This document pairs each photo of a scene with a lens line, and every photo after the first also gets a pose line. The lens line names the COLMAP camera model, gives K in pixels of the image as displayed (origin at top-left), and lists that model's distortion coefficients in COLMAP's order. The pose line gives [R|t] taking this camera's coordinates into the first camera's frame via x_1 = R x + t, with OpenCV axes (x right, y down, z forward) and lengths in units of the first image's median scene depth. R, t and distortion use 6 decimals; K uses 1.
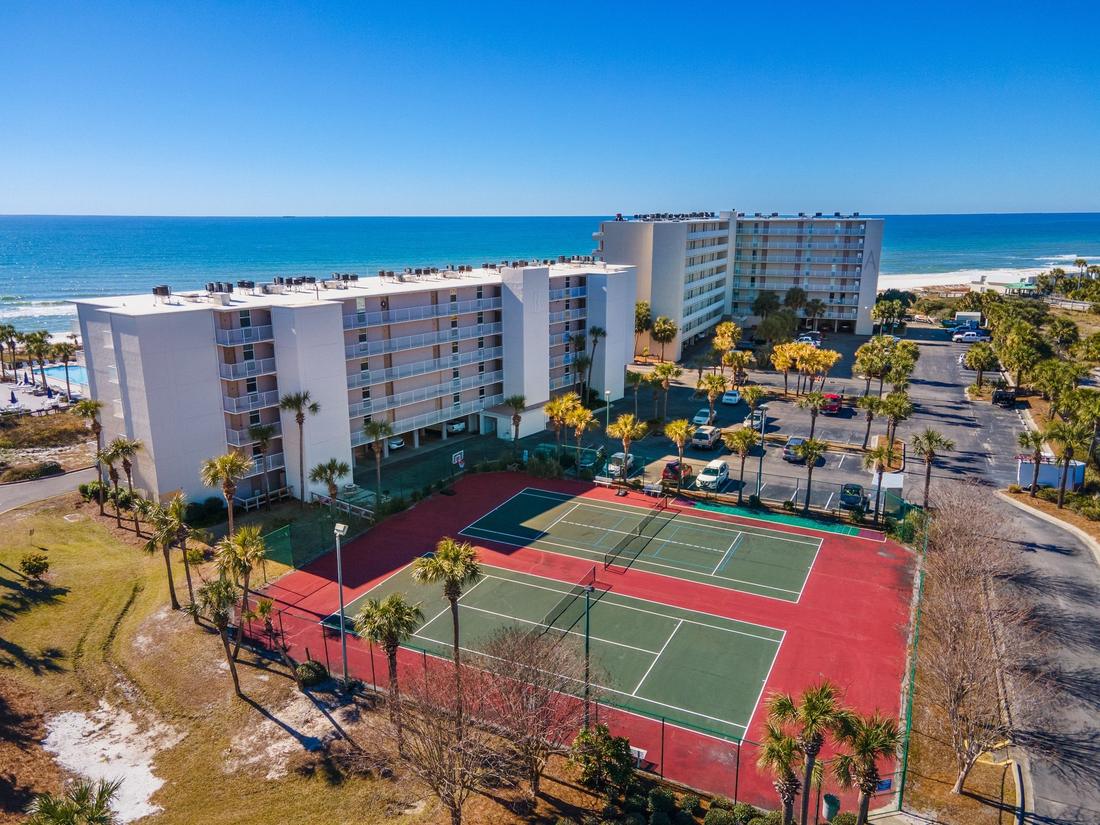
lens RADIAL K [[792.2, 0, 538.1], [0, 792.2, 417.6], [0, 0, 1]] dist [0.055986, -0.046282]
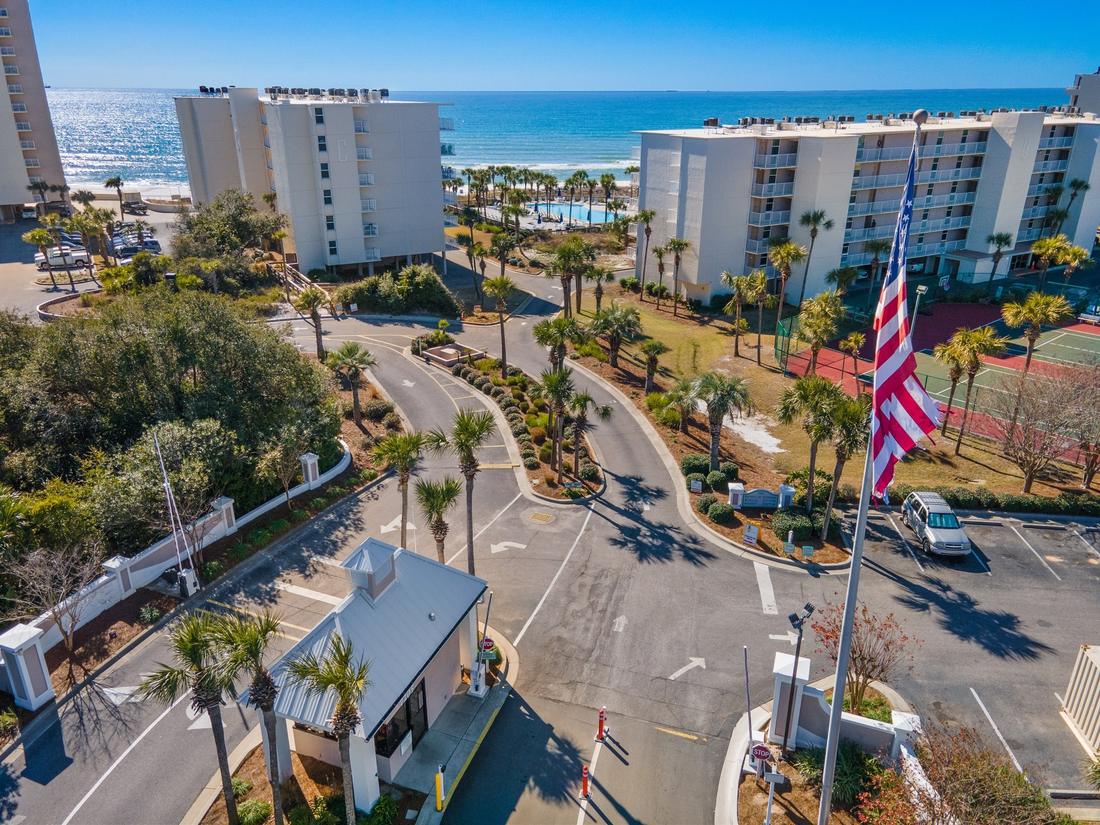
lens RADIAL K [[792.2, 0, 538.1], [0, 792.2, 417.6], [0, 0, 1]] dist [0.055986, -0.046282]
pose [[0.915719, 0.152398, -0.371799, -0.174115], [-0.098008, 0.982052, 0.161148, 0.111972], [0.389684, -0.111127, 0.914219, -0.278083]]
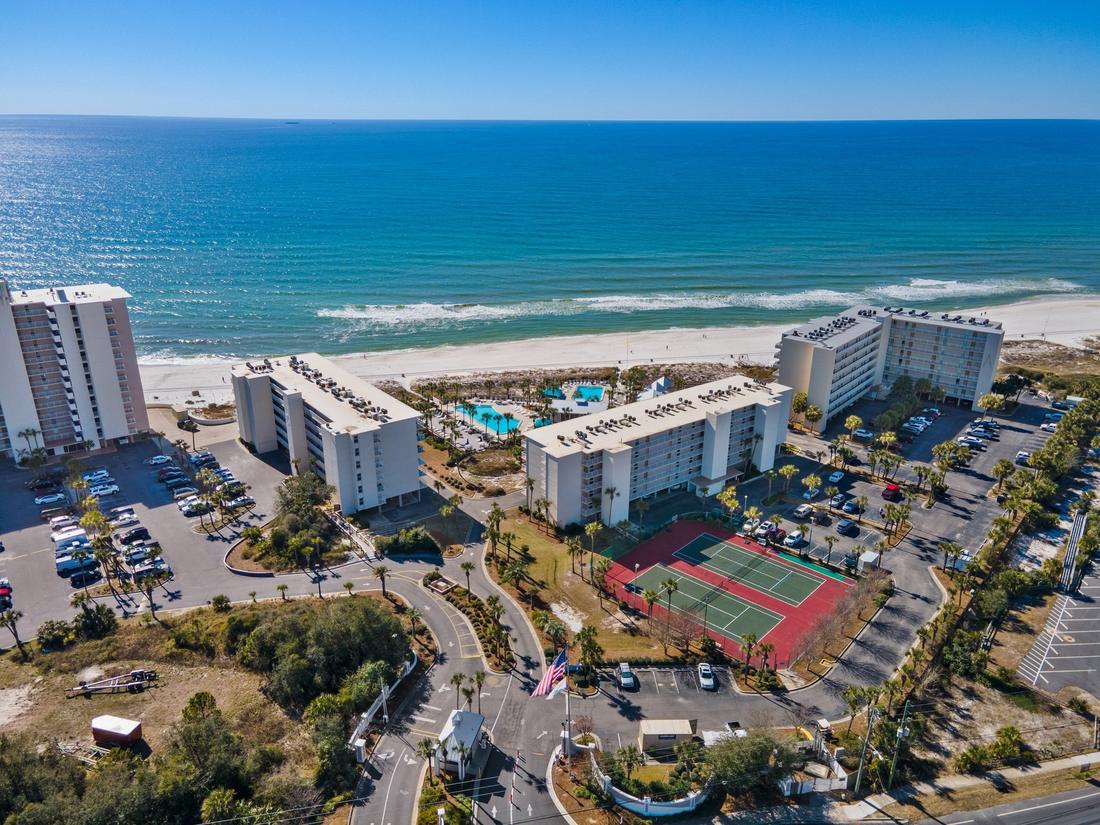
lens RADIAL K [[792.2, 0, 538.1], [0, 792.2, 417.6], [0, 0, 1]] dist [0.055986, -0.046282]
pose [[0.959310, 0.101796, -0.263368, 0.095464], [-0.071985, 0.990102, 0.120486, -0.482052], [0.273026, -0.096625, 0.957142, -1.279365]]
